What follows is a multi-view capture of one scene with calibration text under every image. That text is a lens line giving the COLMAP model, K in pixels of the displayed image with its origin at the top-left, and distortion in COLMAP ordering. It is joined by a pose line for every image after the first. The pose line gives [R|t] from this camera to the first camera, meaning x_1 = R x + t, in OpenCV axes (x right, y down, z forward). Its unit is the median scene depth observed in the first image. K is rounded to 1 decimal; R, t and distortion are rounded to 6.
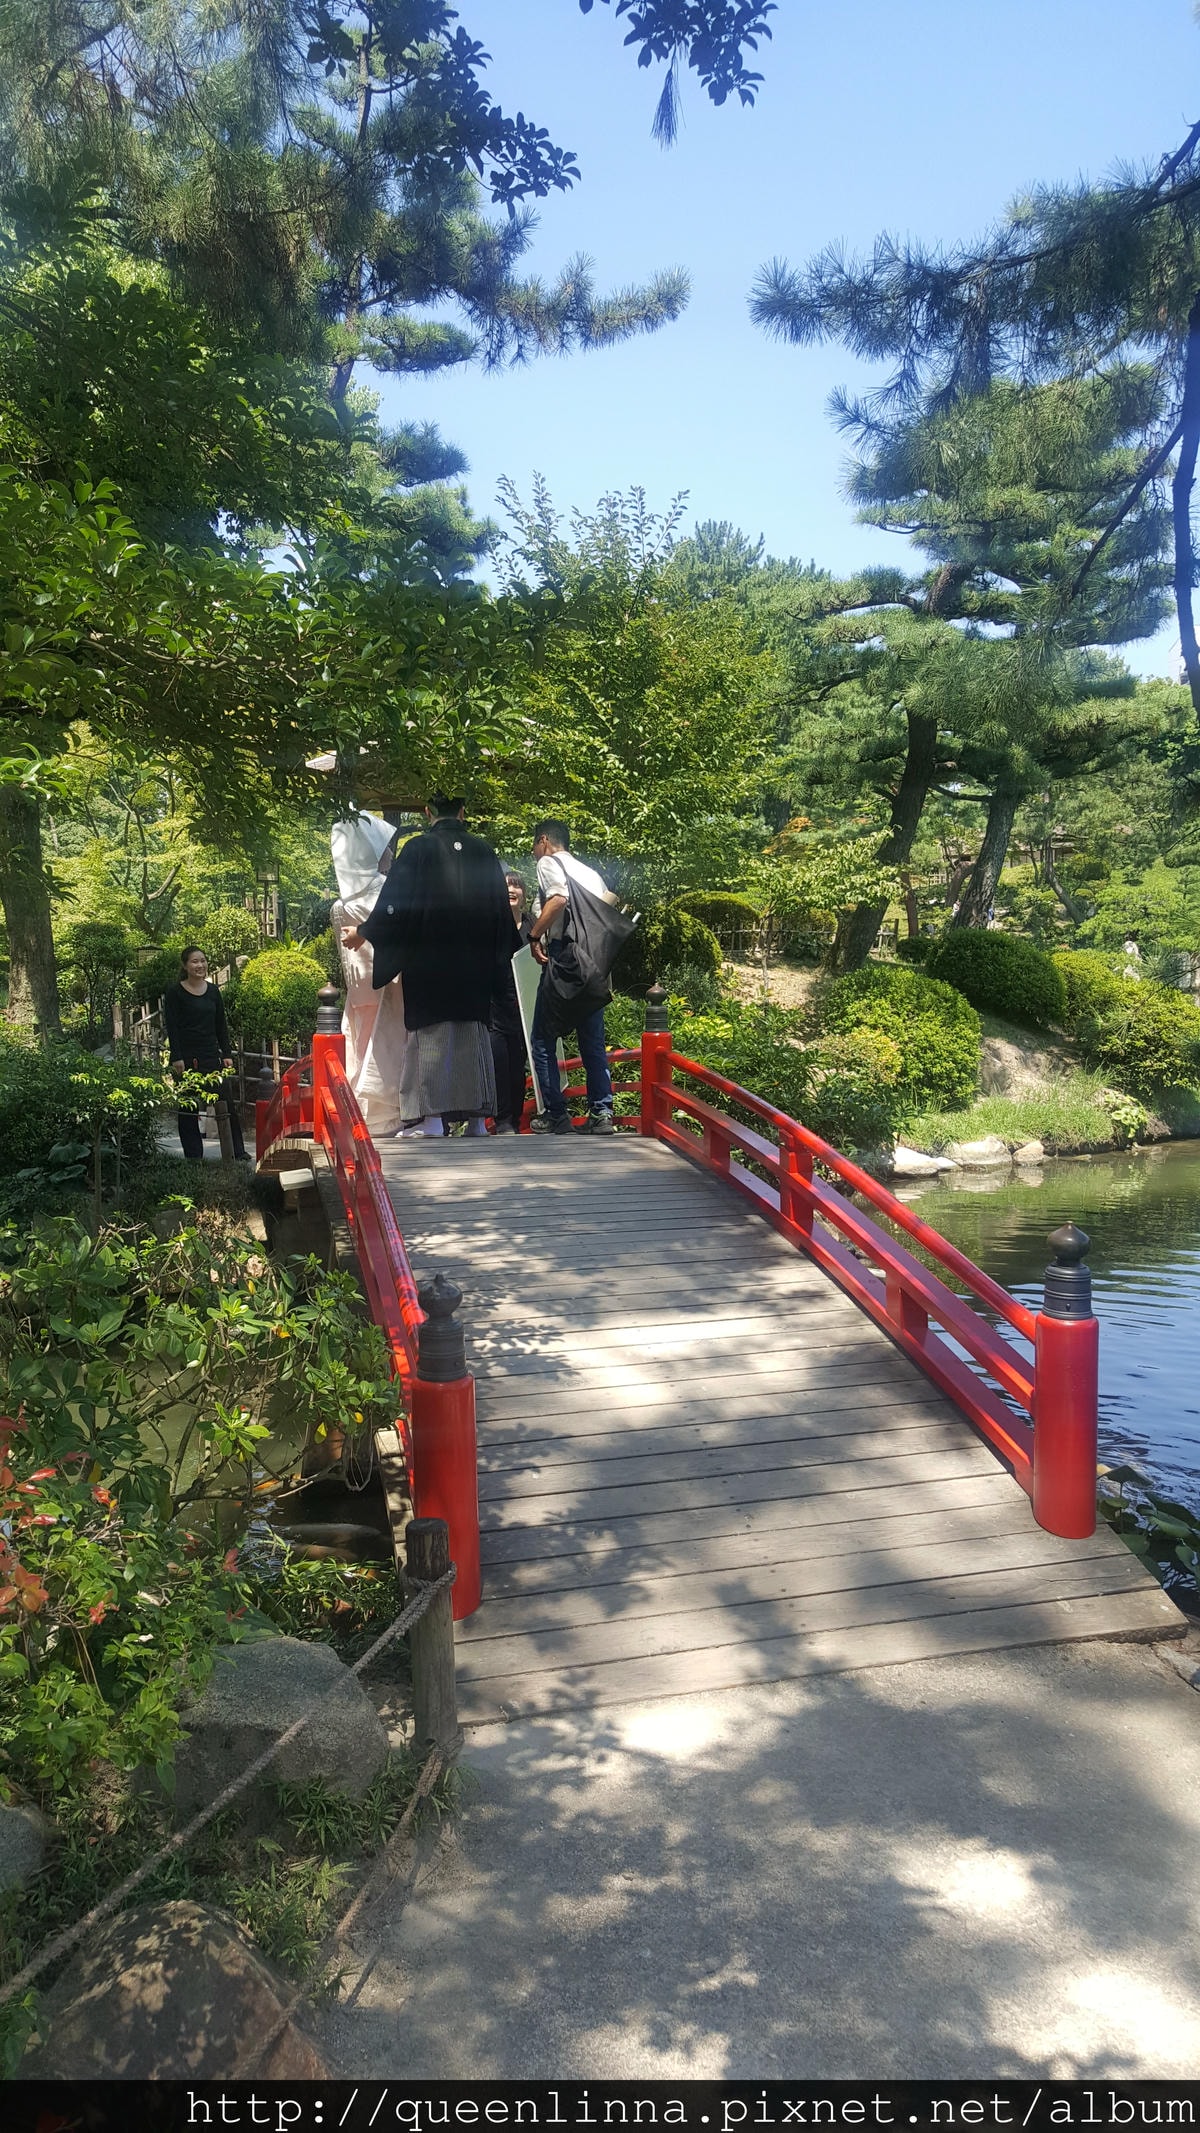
lens RADIAL K [[1655.3, 0, 534.9], [0, 1655.3, 1024.2], [0, 0, 1]] dist [0.081533, -0.063732]
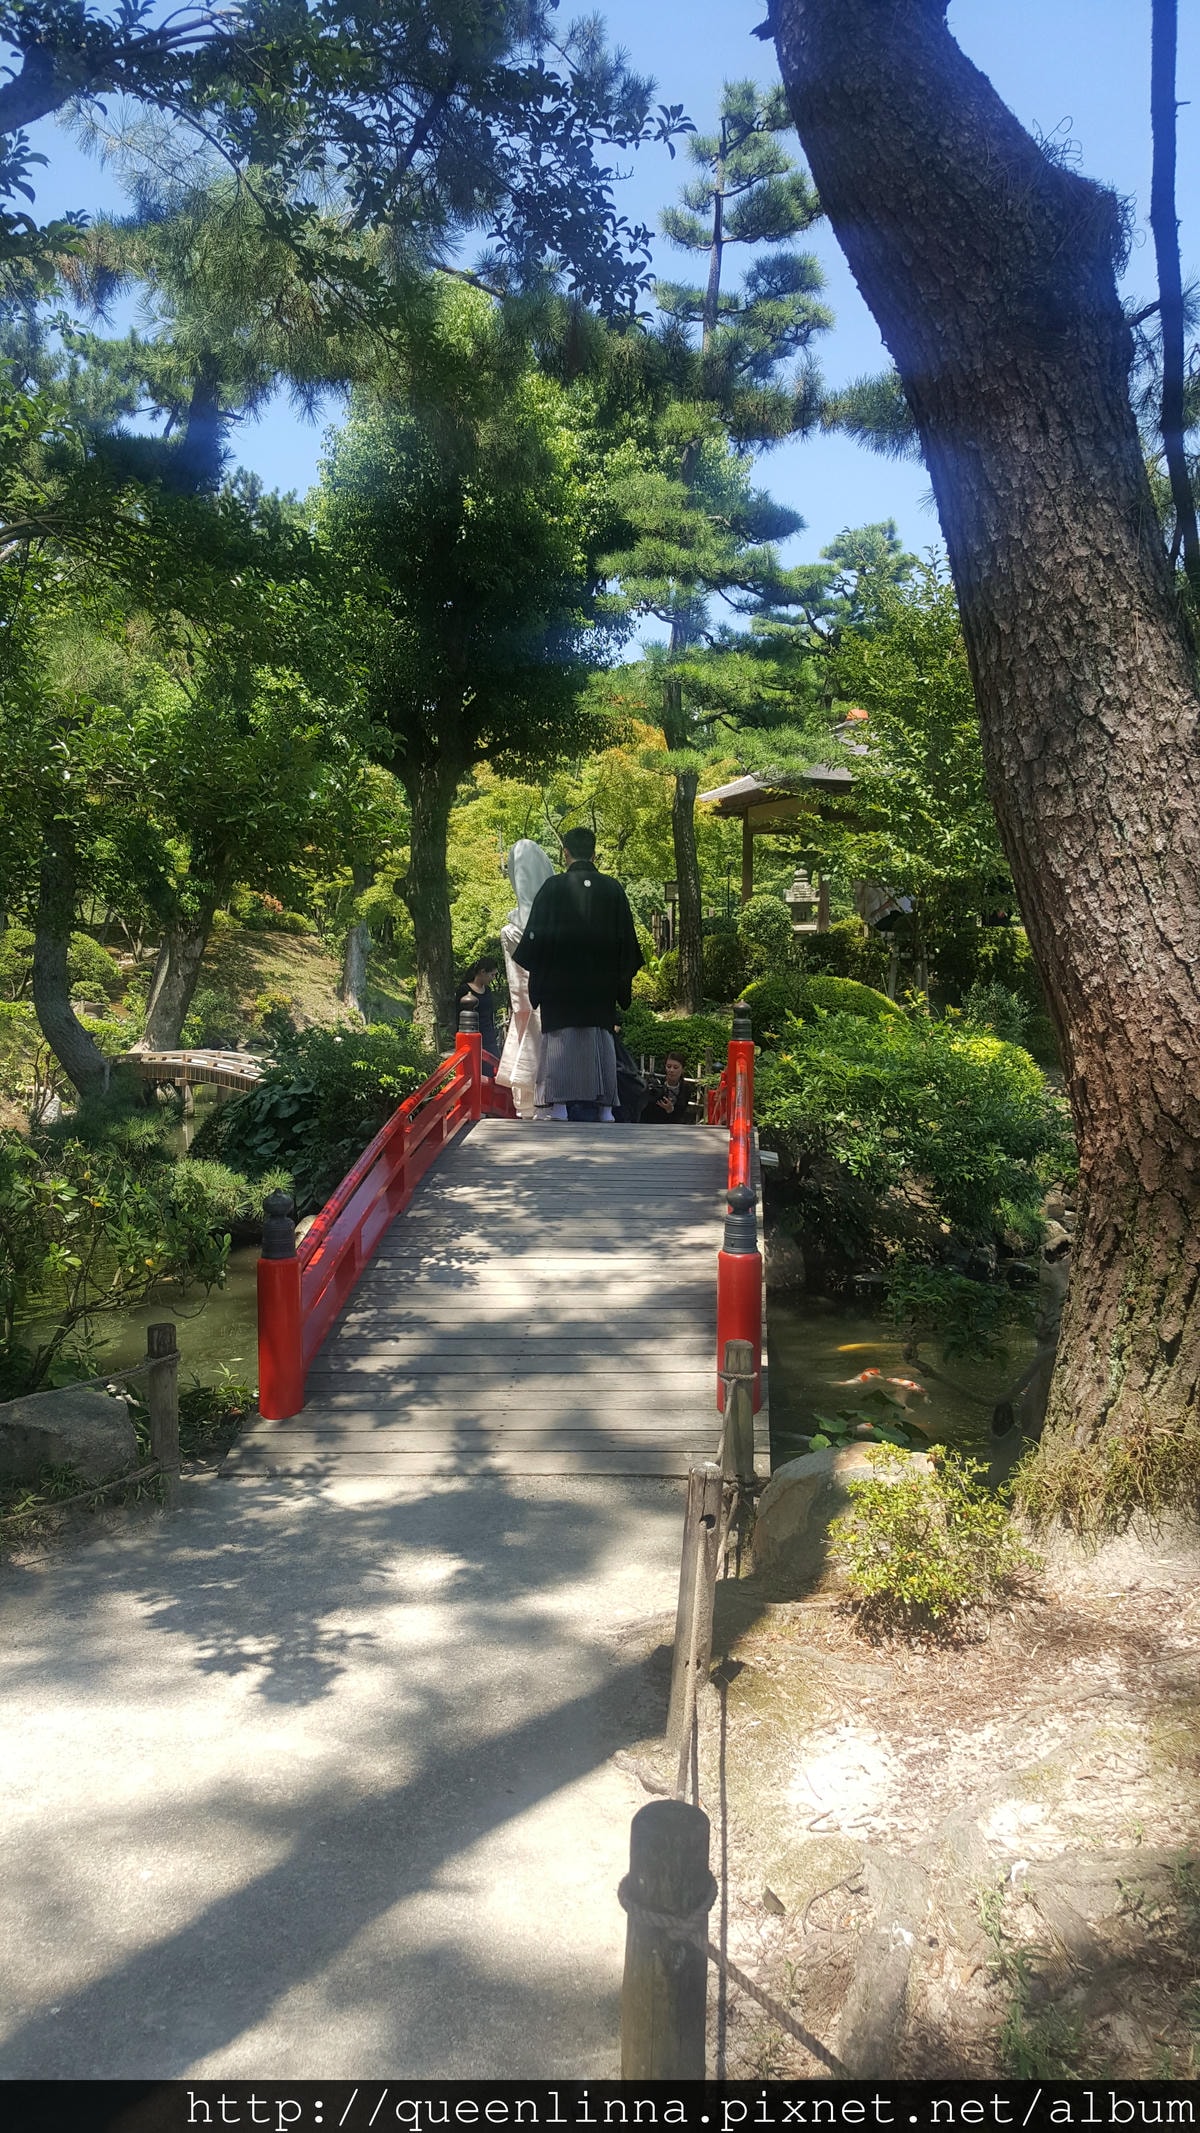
lens RADIAL K [[1655.3, 0, 603.6], [0, 1655.3, 1062.9], [0, 0, 1]] dist [0.081533, -0.063732]
pose [[0.953006, 0.037301, -0.300648, 0.647948], [-0.032497, 0.999252, 0.020964, -0.002153], [0.301205, -0.010209, 0.953505, -0.318356]]
